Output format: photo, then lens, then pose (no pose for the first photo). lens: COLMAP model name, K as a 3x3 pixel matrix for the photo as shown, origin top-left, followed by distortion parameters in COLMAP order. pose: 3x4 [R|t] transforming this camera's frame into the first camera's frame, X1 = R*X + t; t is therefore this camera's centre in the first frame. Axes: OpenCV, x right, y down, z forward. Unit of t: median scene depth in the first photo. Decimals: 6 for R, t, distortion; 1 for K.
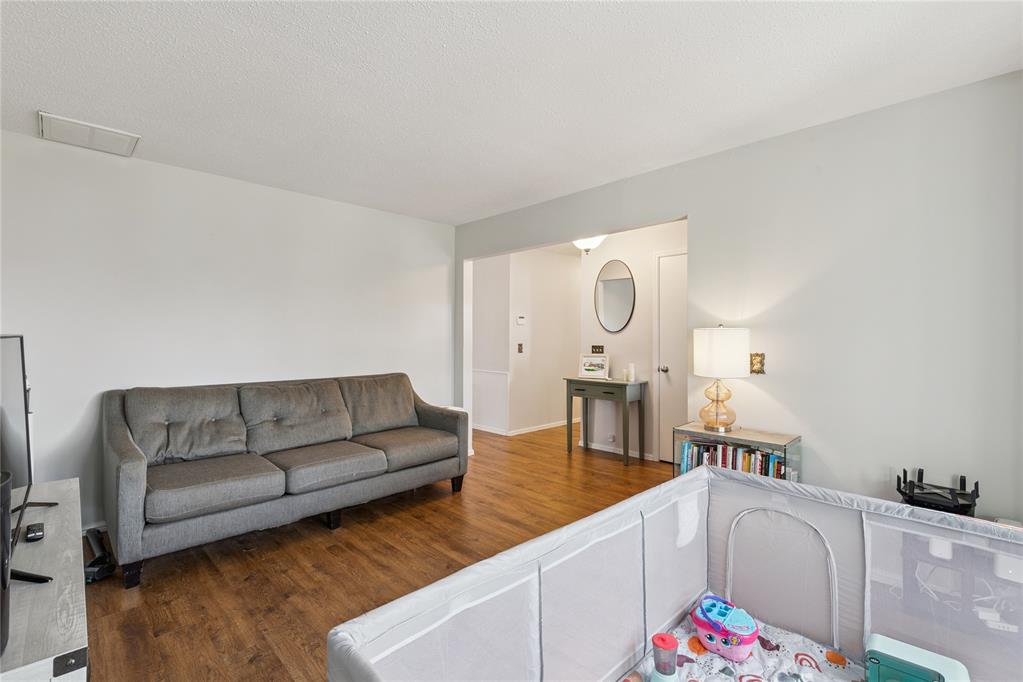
lens RADIAL K [[457.9, 0, 512.1], [0, 457.9, 341.4], [0, 0, 1]] dist [0.003310, -0.000227]
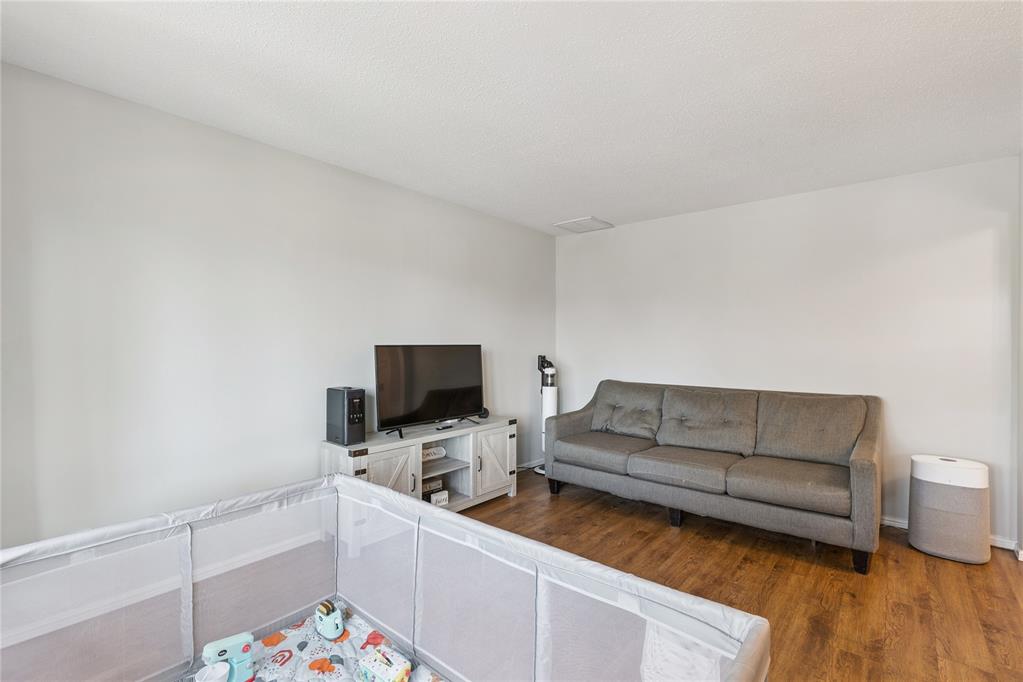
lens RADIAL K [[457.9, 0, 512.1], [0, 457.9, 341.4], [0, 0, 1]] dist [0.003310, -0.000227]
pose [[0.109569, -0.000365, -0.993979, 0.643935], [-0.008441, 0.999964, -0.001297, -0.020950], [0.993943, 0.008532, 0.109562, 0.498346]]
